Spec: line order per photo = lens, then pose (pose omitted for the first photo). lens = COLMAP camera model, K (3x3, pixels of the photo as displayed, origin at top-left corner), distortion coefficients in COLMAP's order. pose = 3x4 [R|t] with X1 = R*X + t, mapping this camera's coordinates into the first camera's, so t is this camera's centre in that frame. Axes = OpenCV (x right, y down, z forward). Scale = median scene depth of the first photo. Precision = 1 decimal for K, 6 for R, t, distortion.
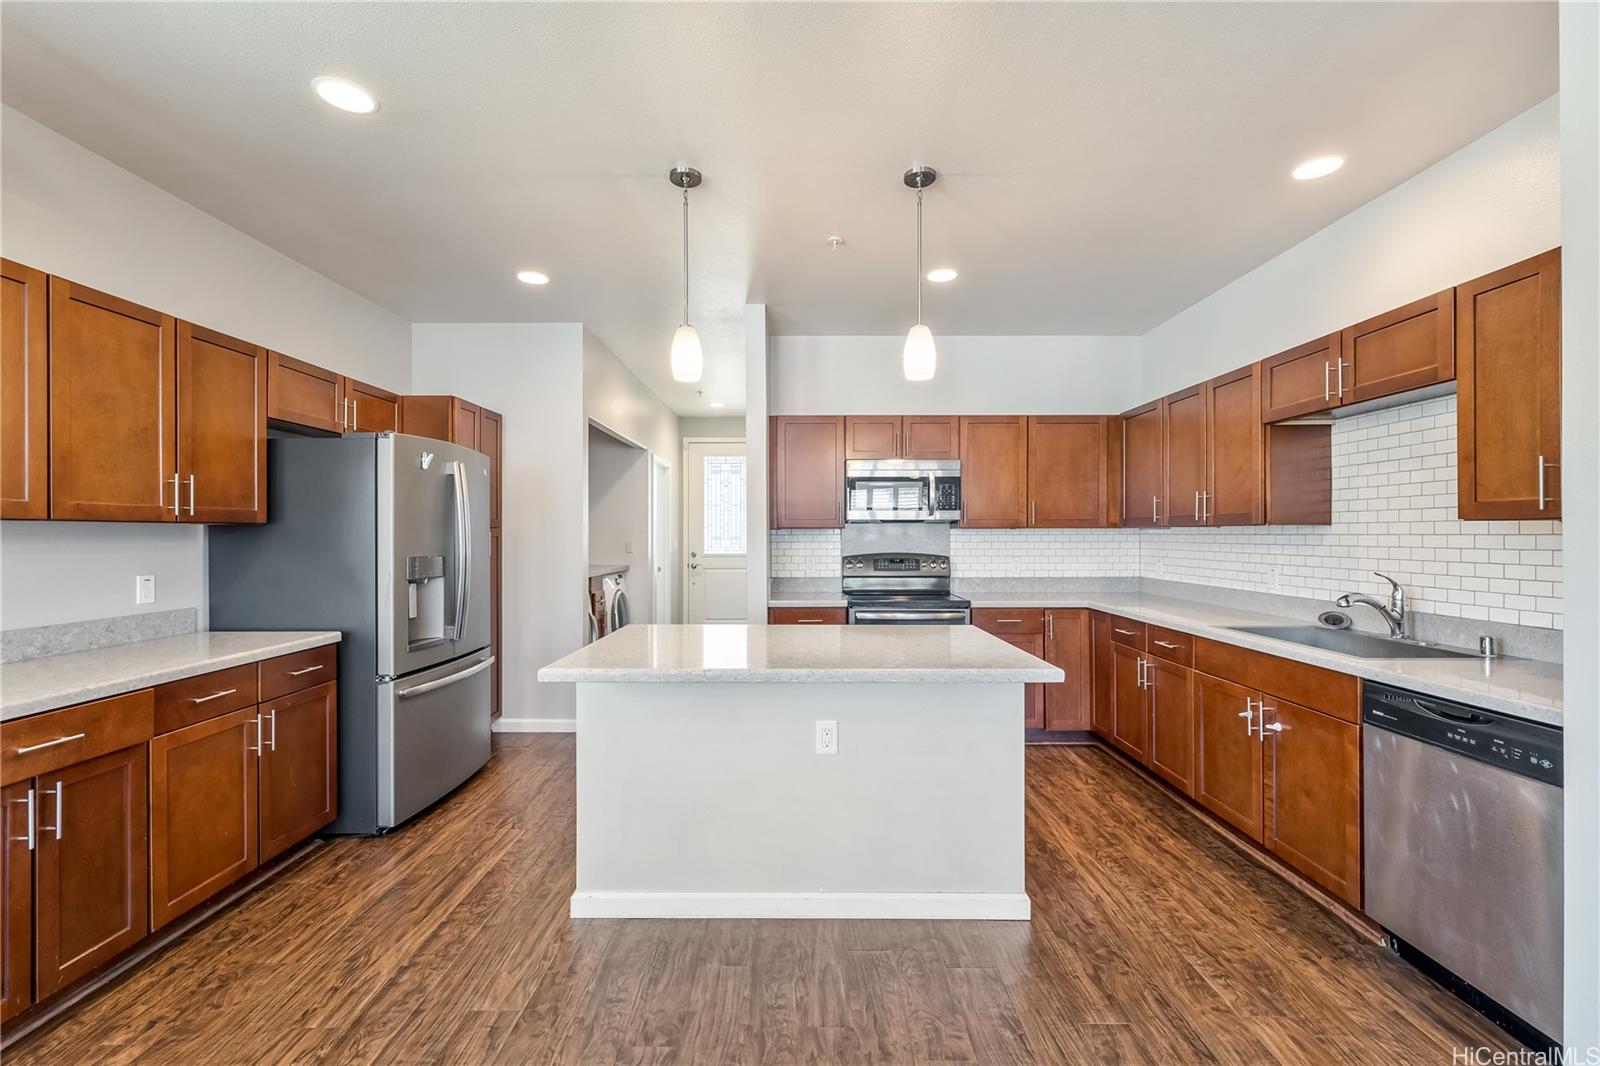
lens RADIAL K [[664.9, 0, 794.6], [0, 664.9, 530.1], [0, 0, 1]] dist [0.000115, -0.000069]
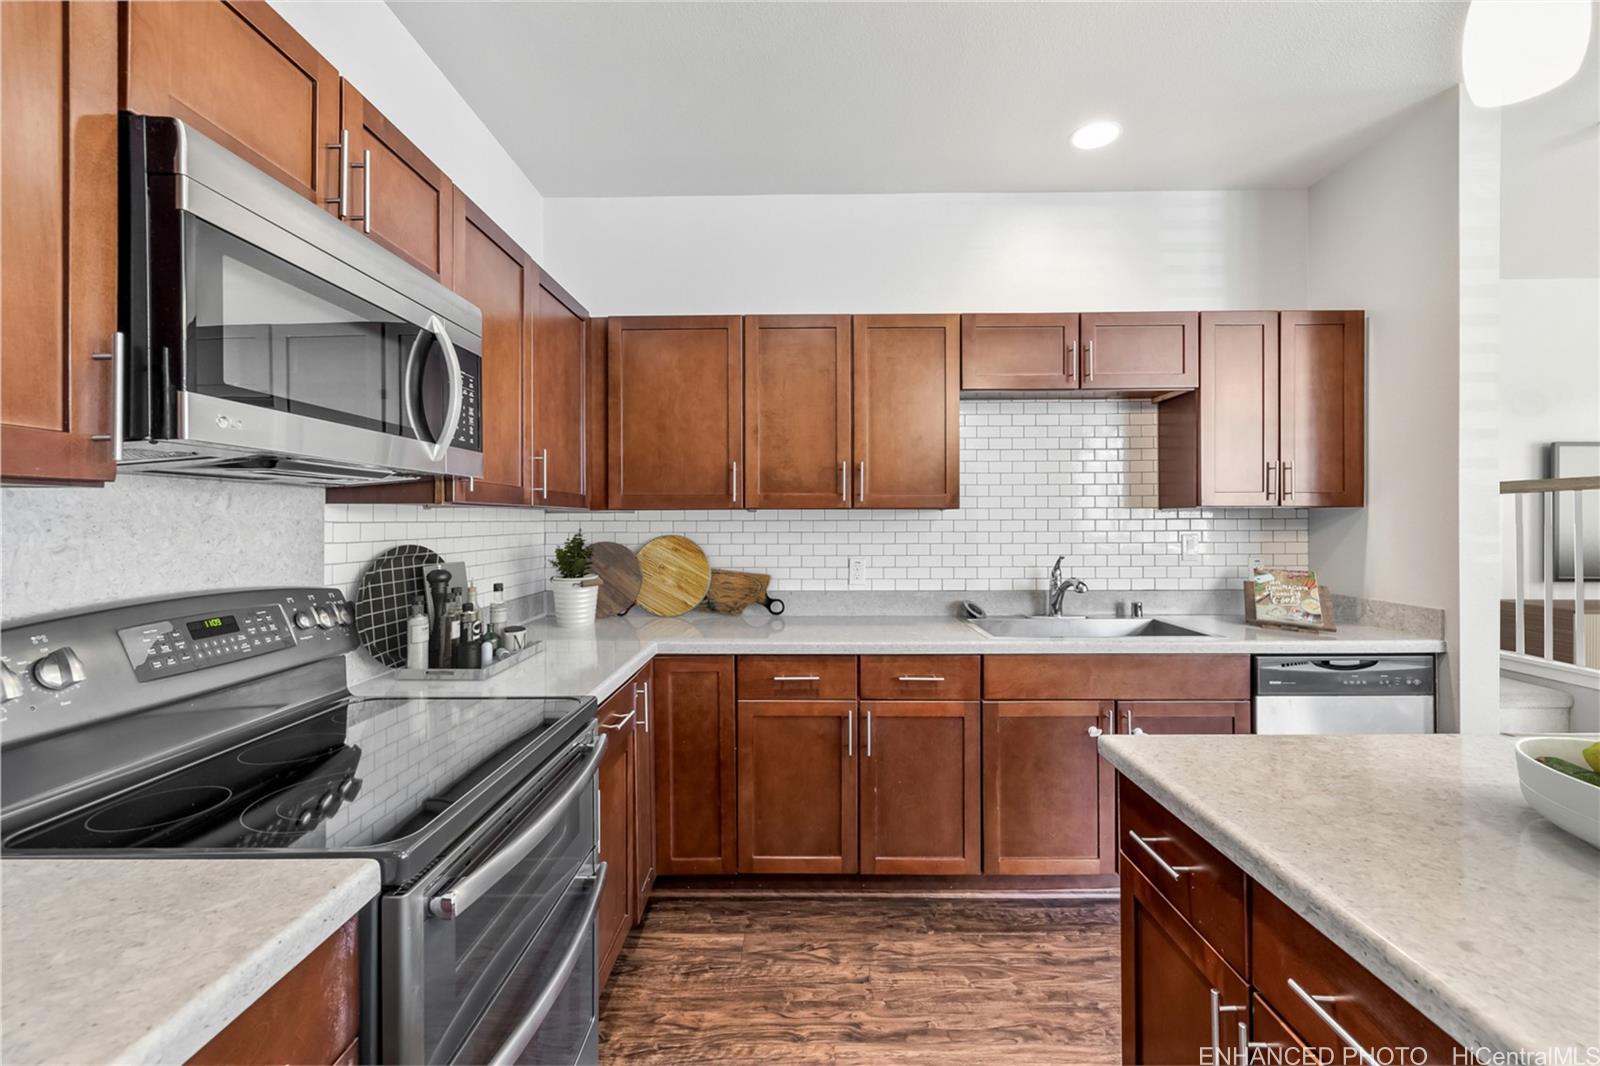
lens RADIAL K [[675.7, 0, 799.7], [0, 675.7, 522.2], [0, 0, 1]] dist [0.000019, -0.000060]
pose [[0.008747, 0.000176, 0.999962, -0.144858], [-0.001638, 0.999999, -0.000161, 0.009179], [-0.999960, -0.001637, 0.008747, 1.097499]]
